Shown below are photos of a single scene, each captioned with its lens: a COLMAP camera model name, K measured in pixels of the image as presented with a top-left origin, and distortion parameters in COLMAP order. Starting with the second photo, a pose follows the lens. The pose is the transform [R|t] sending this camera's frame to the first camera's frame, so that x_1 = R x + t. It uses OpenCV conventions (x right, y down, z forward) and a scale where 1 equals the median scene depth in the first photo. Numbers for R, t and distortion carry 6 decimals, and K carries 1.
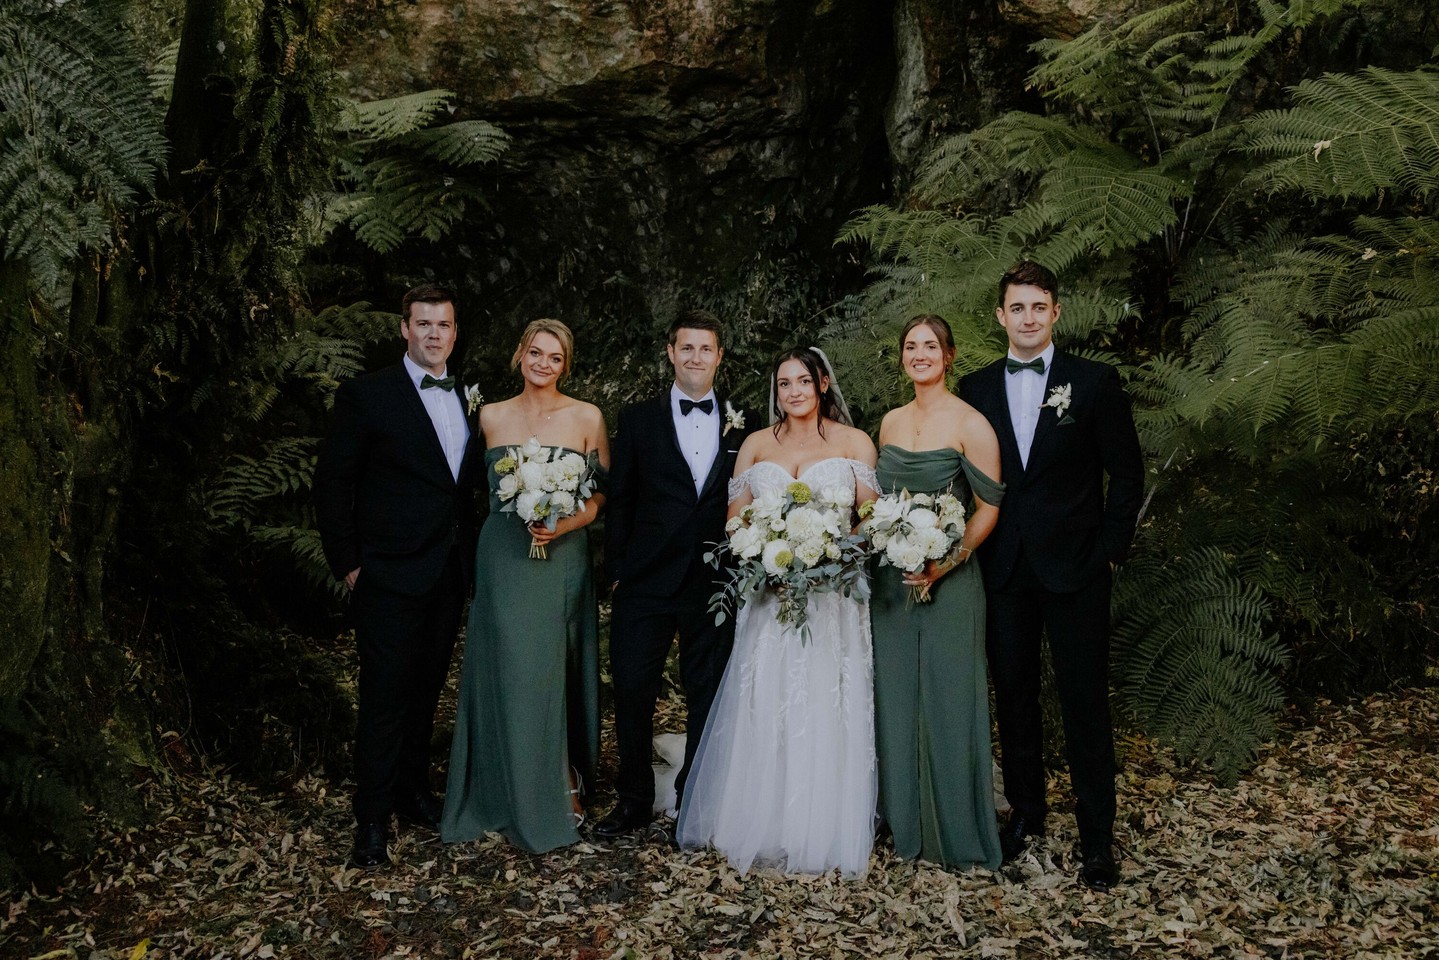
lens RADIAL K [[2860.1, 0, 719.5], [0, 2860.1, 480.0], [0, 0, 1]] dist [-0.216866, 0.219600]
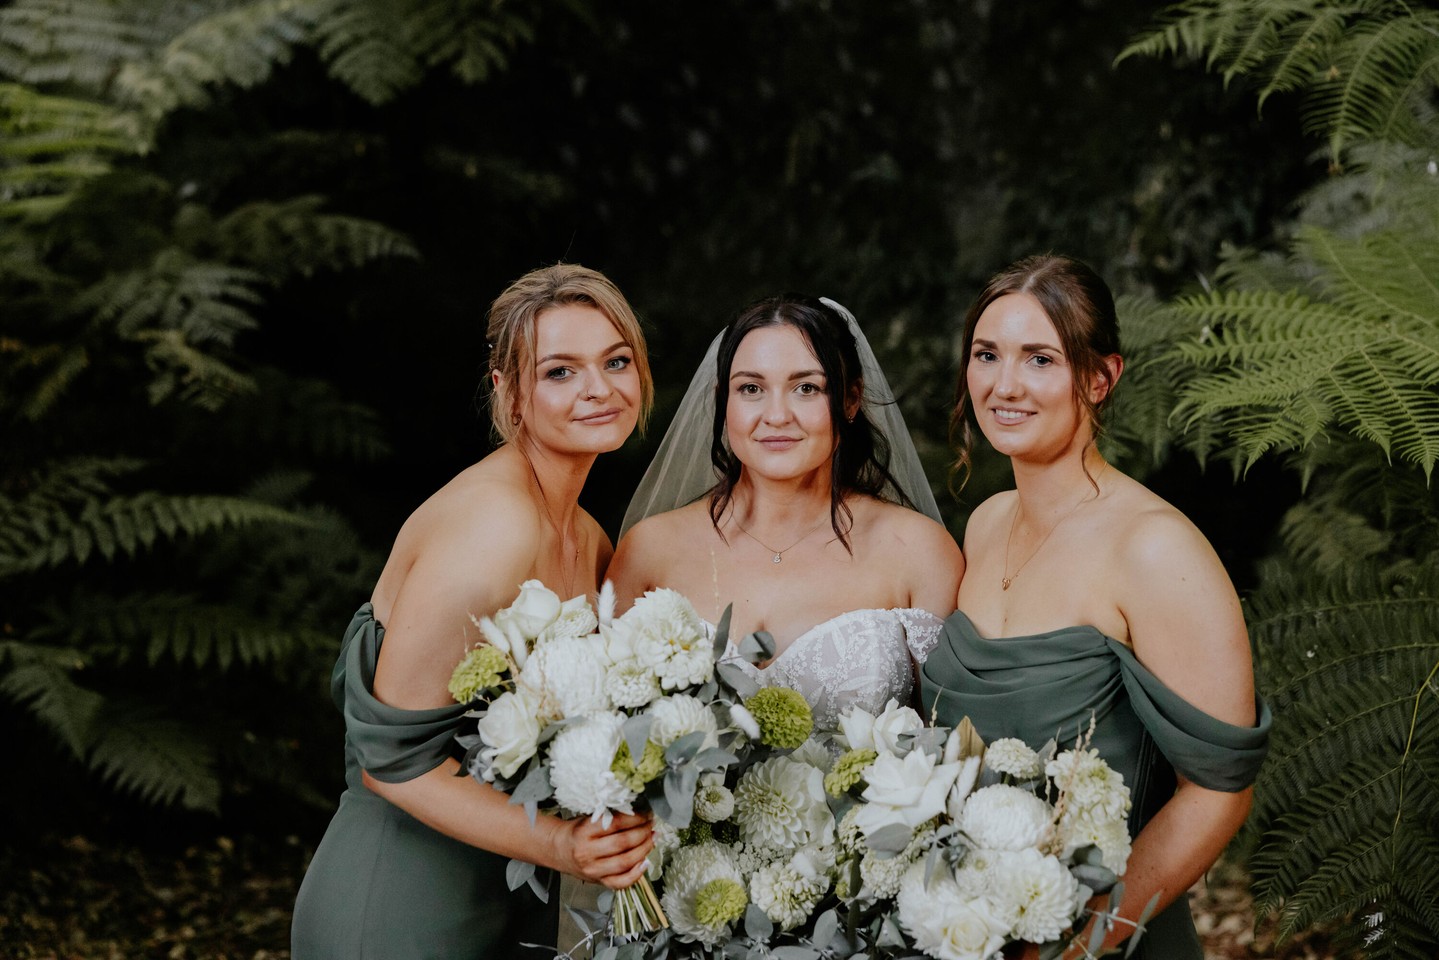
lens RADIAL K [[2860.1, 0, 719.5], [0, 2860.1, 480.0], [0, 0, 1]] dist [-0.216866, 0.219600]
pose [[0.941271, 0.048930, -0.334088, 0.120472], [-0.046187, 0.998802, 0.016156, -0.023707], [0.334479, 0.000223, 0.942403, 0.555033]]
